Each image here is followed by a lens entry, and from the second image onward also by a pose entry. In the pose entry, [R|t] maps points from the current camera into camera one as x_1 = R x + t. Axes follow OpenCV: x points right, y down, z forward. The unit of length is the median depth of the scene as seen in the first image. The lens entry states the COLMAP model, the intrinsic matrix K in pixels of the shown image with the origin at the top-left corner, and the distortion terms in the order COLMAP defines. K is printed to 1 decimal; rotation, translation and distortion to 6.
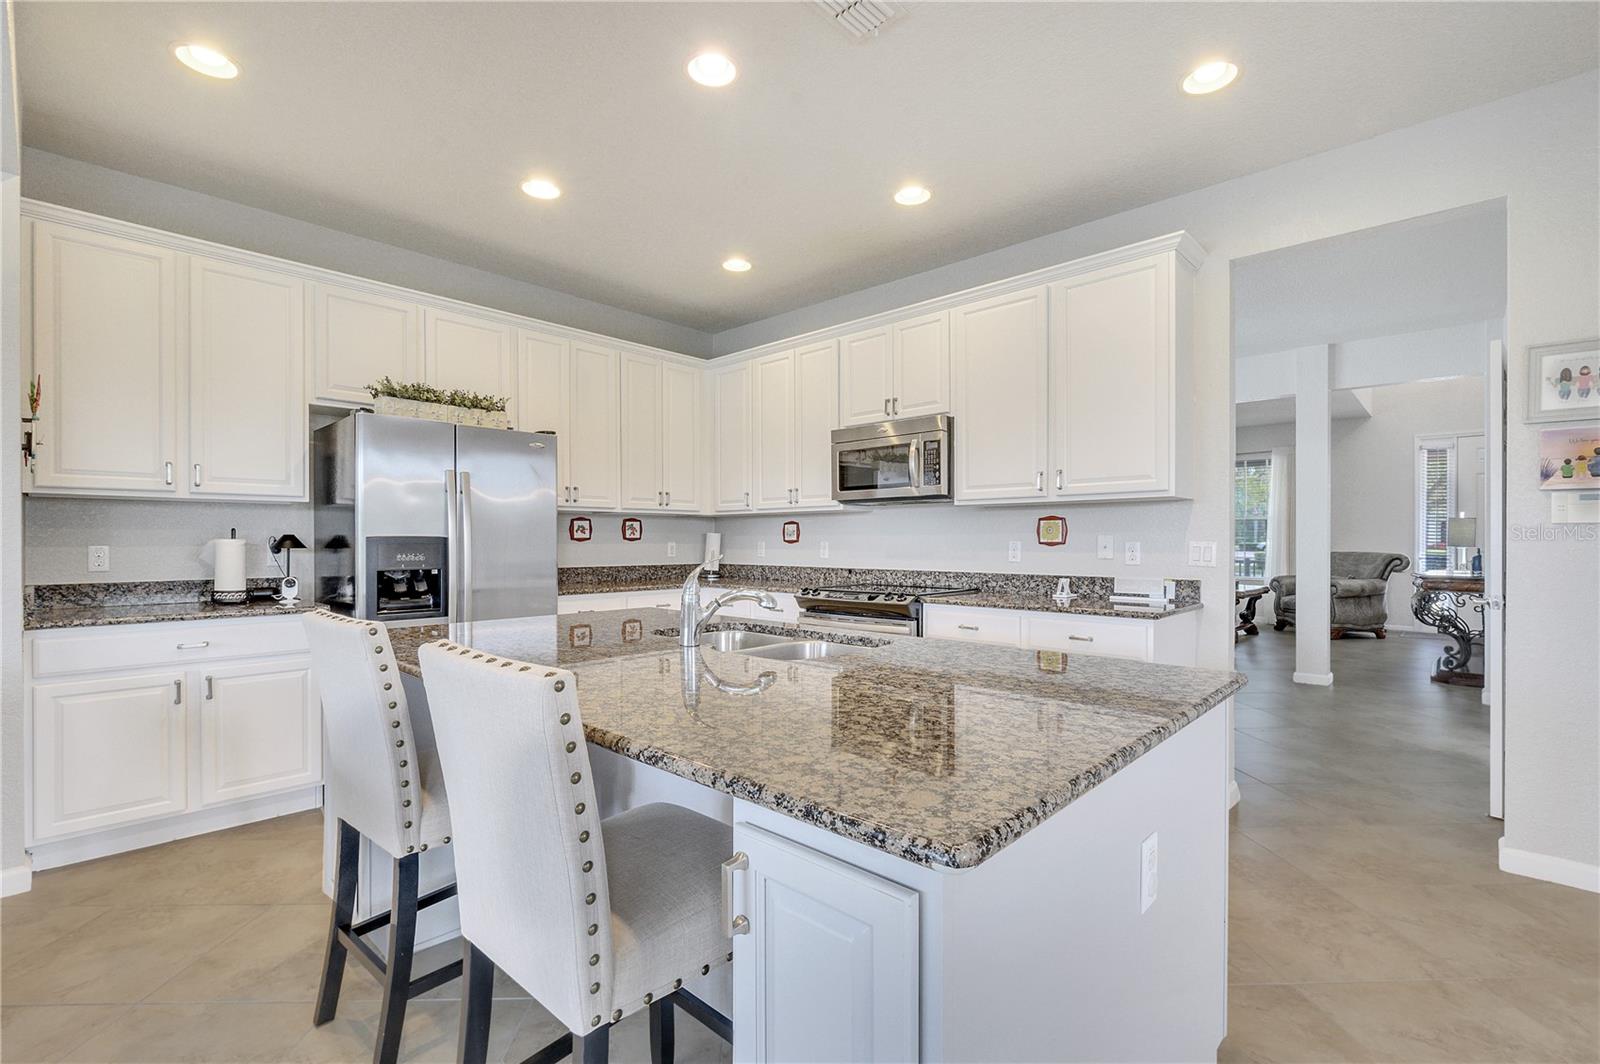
lens RADIAL K [[709.1, 0, 800.6], [0, 709.1, 540.8], [0, 0, 1]] dist [-0.007618, -0.000400]
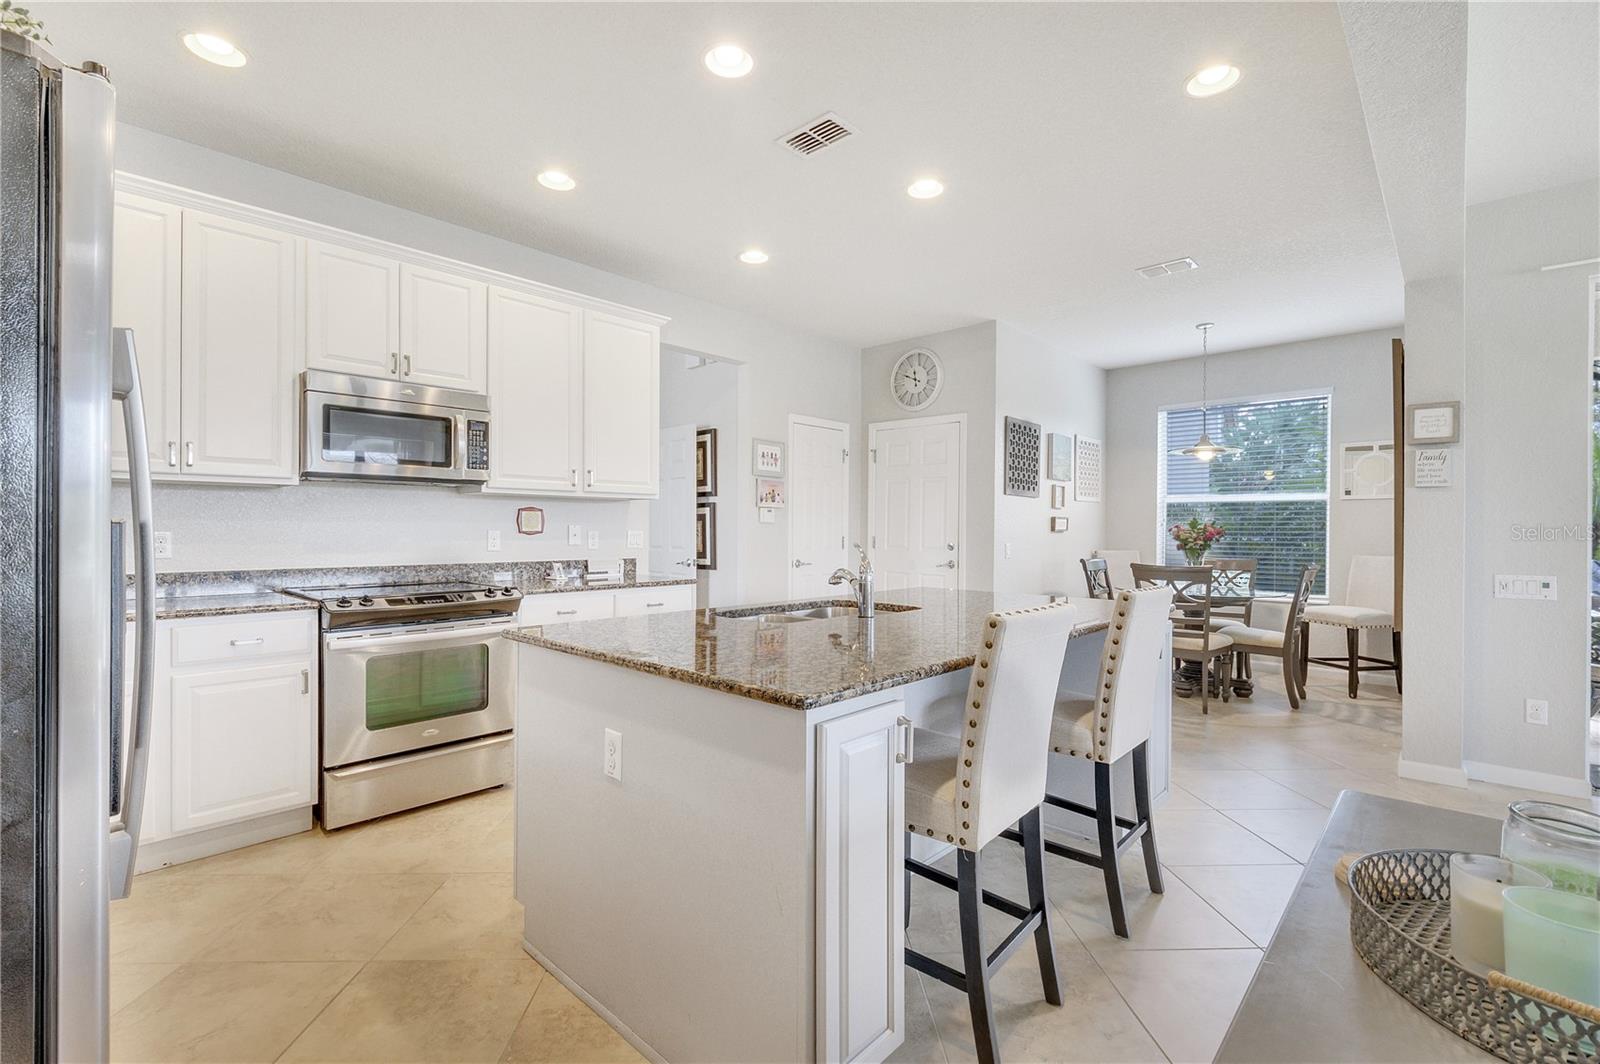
lens RADIAL K [[709.1, 0, 798.6], [0, 709.1, 535.1], [0, 0, 1]] dist [-0.007618, -0.000400]
pose [[0.000403, -0.008684, 0.999962, -0.770562], [-0.004895, 0.999950, 0.008686, -0.003756], [-0.999988, -0.004899, 0.000360, 0.611790]]
